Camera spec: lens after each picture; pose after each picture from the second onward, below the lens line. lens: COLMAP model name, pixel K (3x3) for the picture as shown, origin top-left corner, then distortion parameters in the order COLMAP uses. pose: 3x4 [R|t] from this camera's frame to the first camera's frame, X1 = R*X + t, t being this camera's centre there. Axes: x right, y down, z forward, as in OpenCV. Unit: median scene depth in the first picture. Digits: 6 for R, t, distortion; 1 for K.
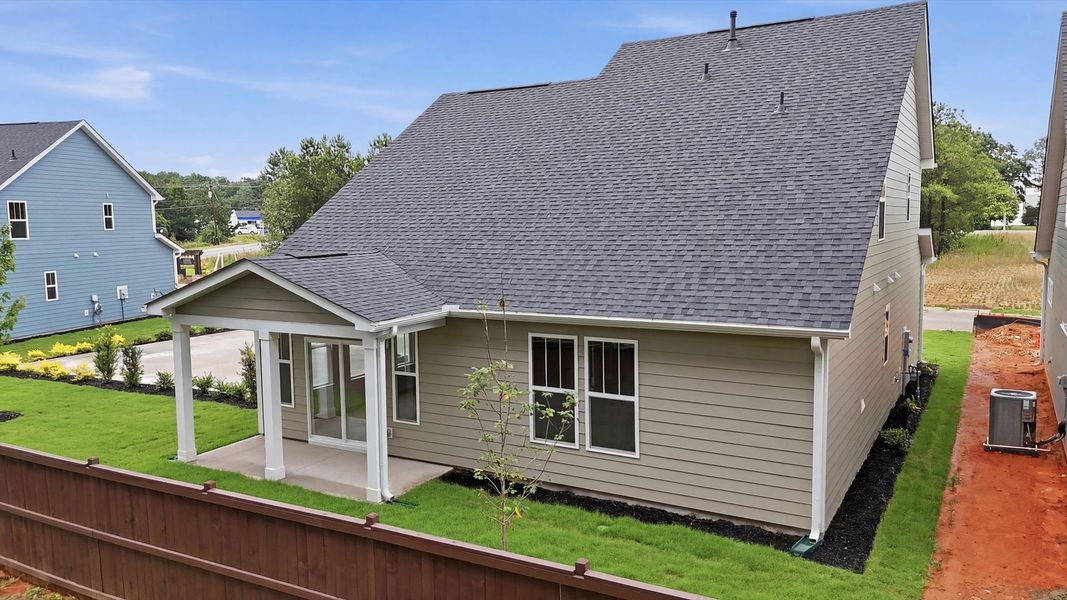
lens RADIAL K [[808.0, 0, 537.4], [0, 808.0, 297.9], [0, 0, 1]] dist [0.063785, 0.000606]
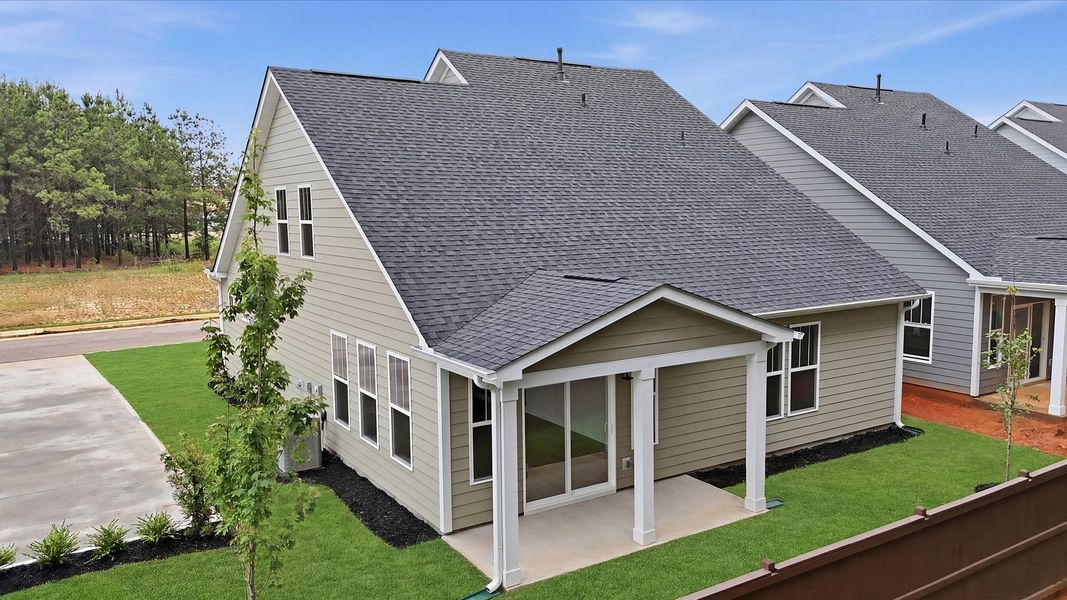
lens RADIAL K [[808.0, 0, 537.3], [0, 808.0, 302.0], [0, 0, 1]] dist [0.063785, 0.000606]
pose [[0.456742, -0.093006, 0.884724, -1.200552], [0.091571, 0.994152, 0.057236, -0.092135], [-0.884874, 0.054873, 0.462588, 0.757001]]
